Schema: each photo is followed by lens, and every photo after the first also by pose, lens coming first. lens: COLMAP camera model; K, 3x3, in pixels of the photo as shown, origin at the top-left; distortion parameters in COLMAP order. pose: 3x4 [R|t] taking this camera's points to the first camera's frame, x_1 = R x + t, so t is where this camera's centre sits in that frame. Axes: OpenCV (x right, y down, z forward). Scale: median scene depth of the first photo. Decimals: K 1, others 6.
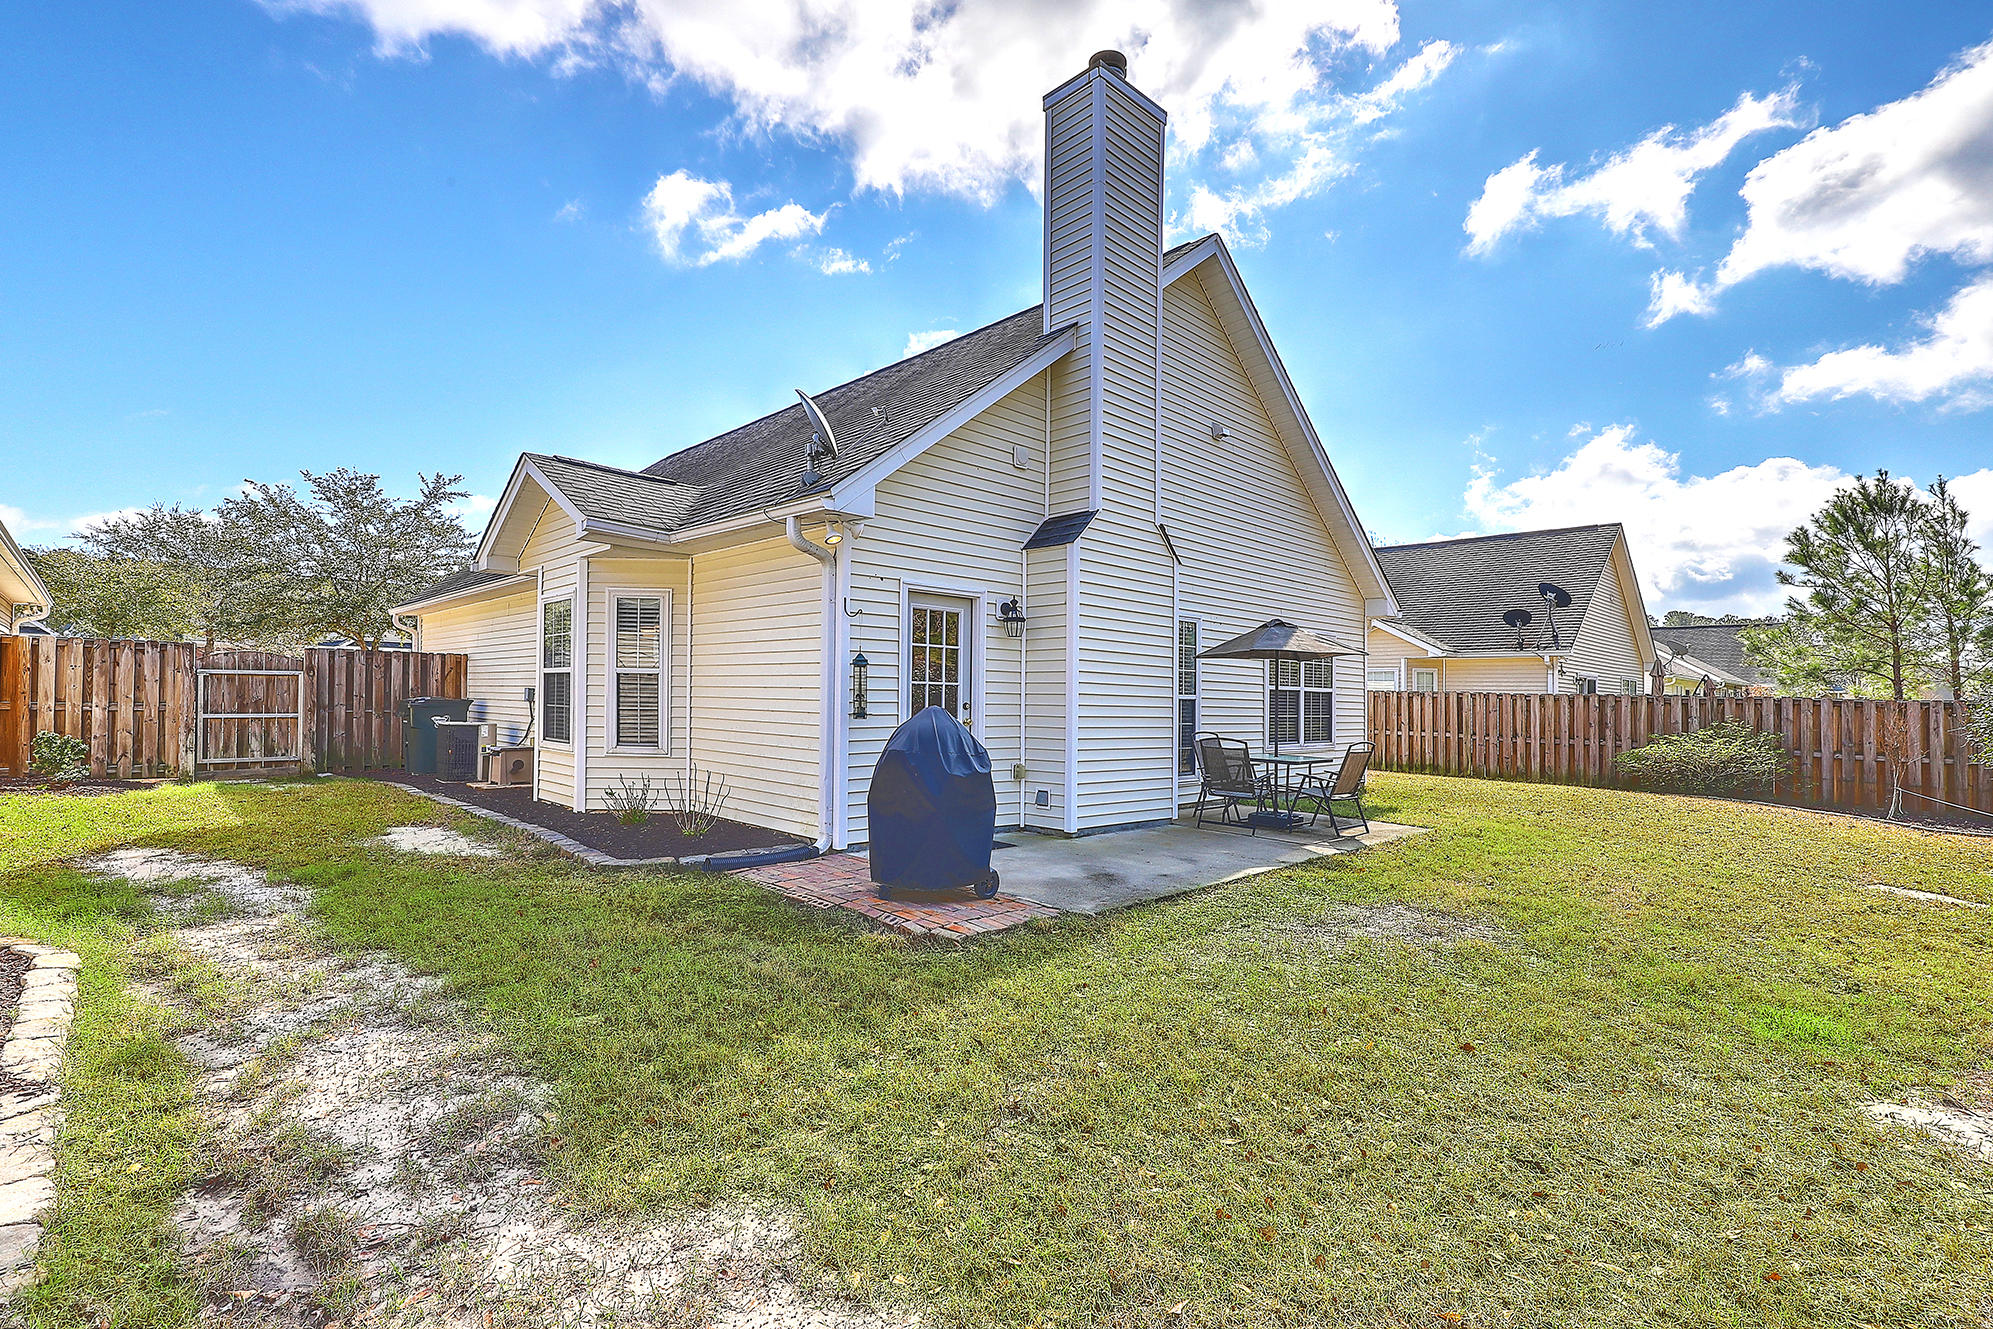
lens RADIAL K [[899.4, 0, 999.8], [0, 899.4, 672.9], [0, 0, 1]] dist [0.000891, -0.001881]
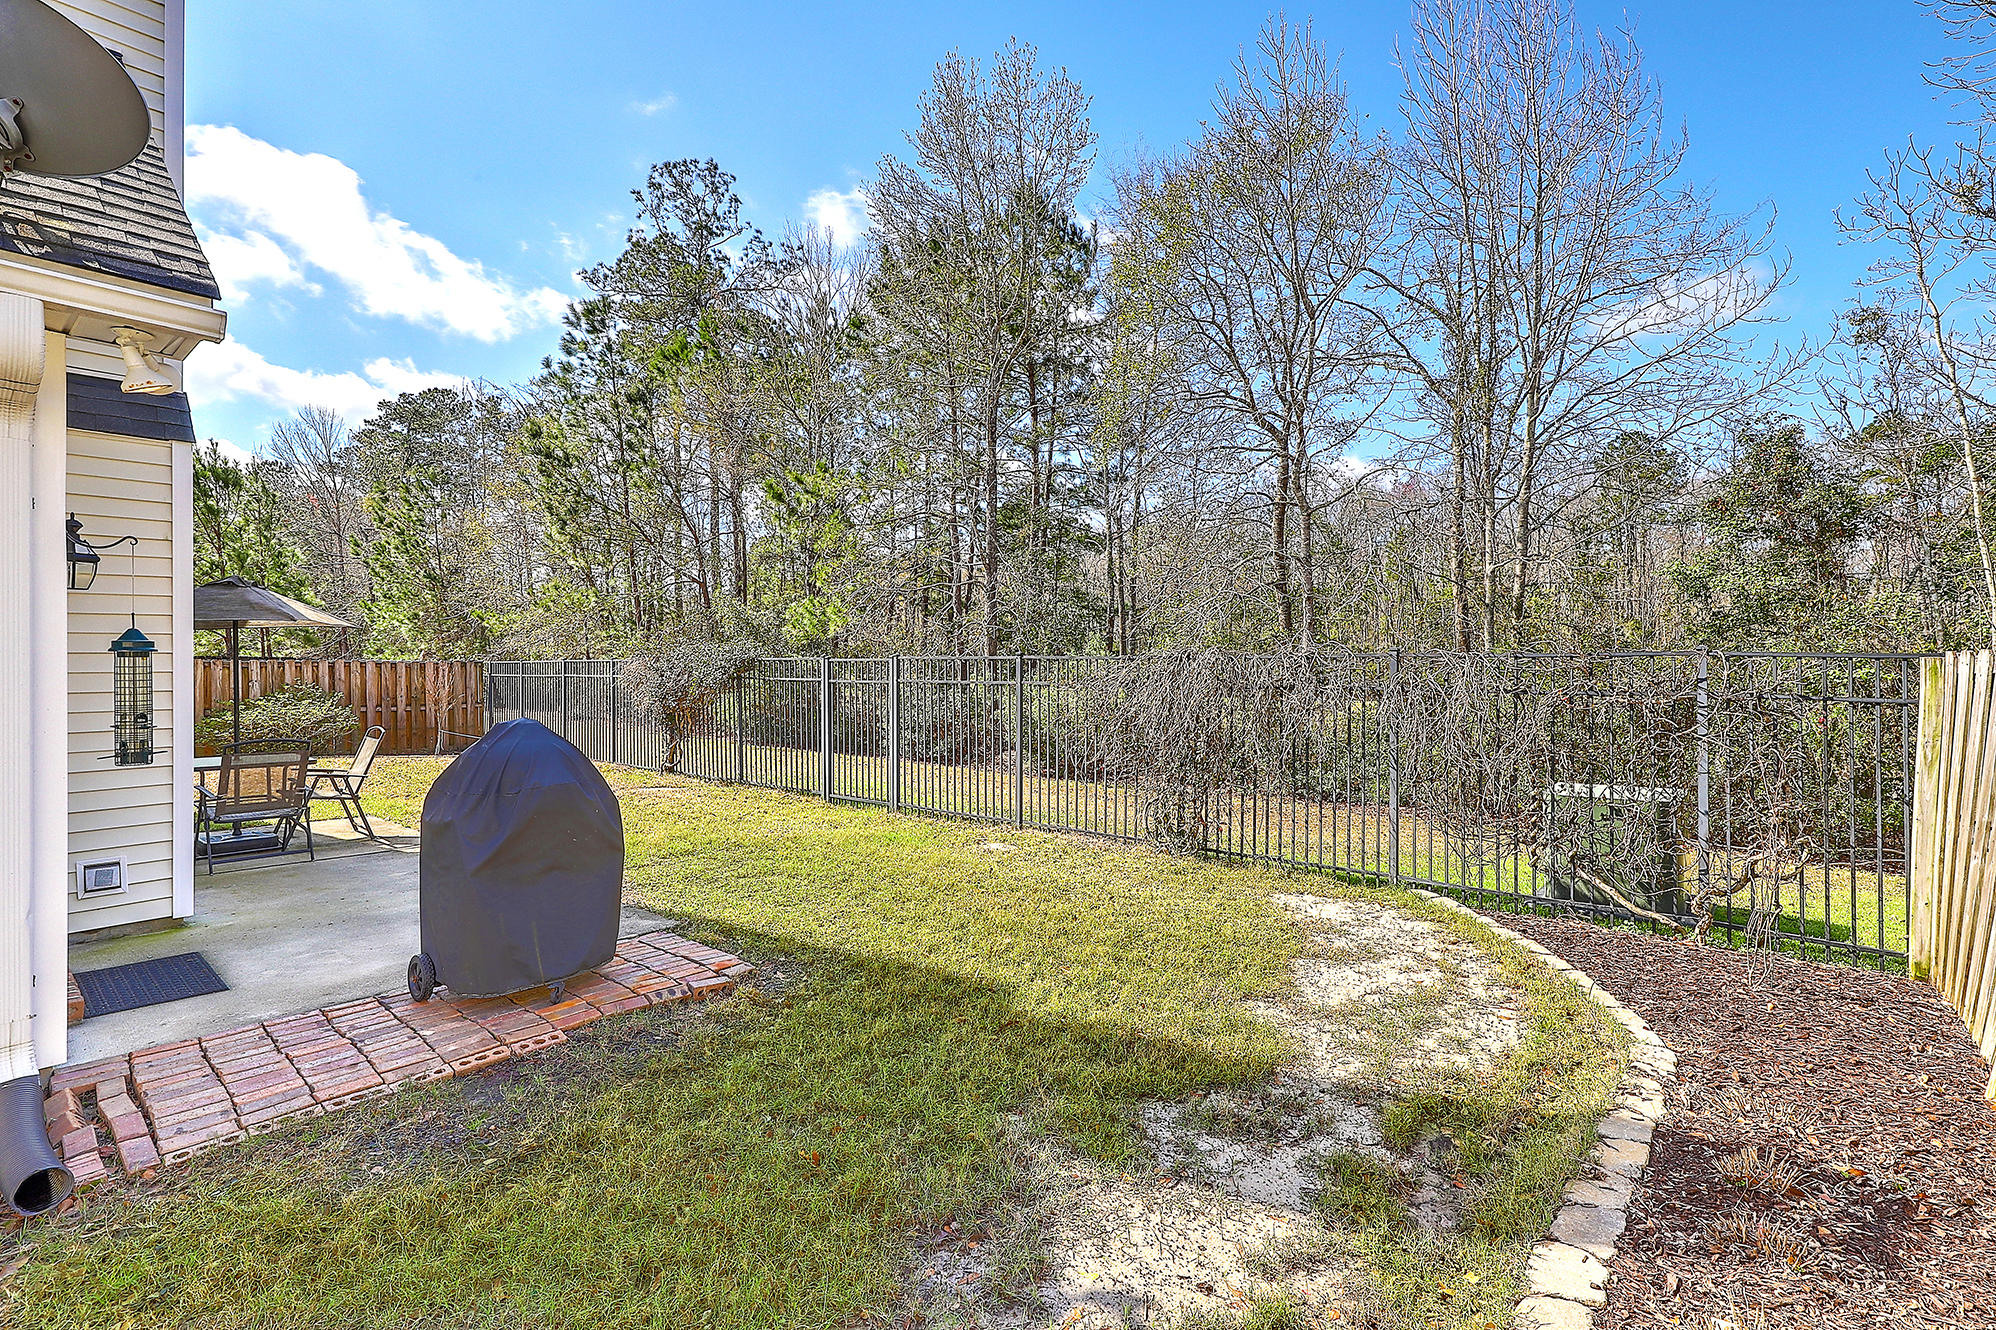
lens RADIAL K [[900.7, 0, 1003.4], [0, 900.7, 671.5], [0, 0, 1]] dist [0.000891, -0.001881]
pose [[-0.097034, -0.026421, 0.994930, -0.678943], [-0.033721, 0.999161, 0.023245, -0.025261], [-0.994710, -0.031295, -0.097843, 0.586559]]
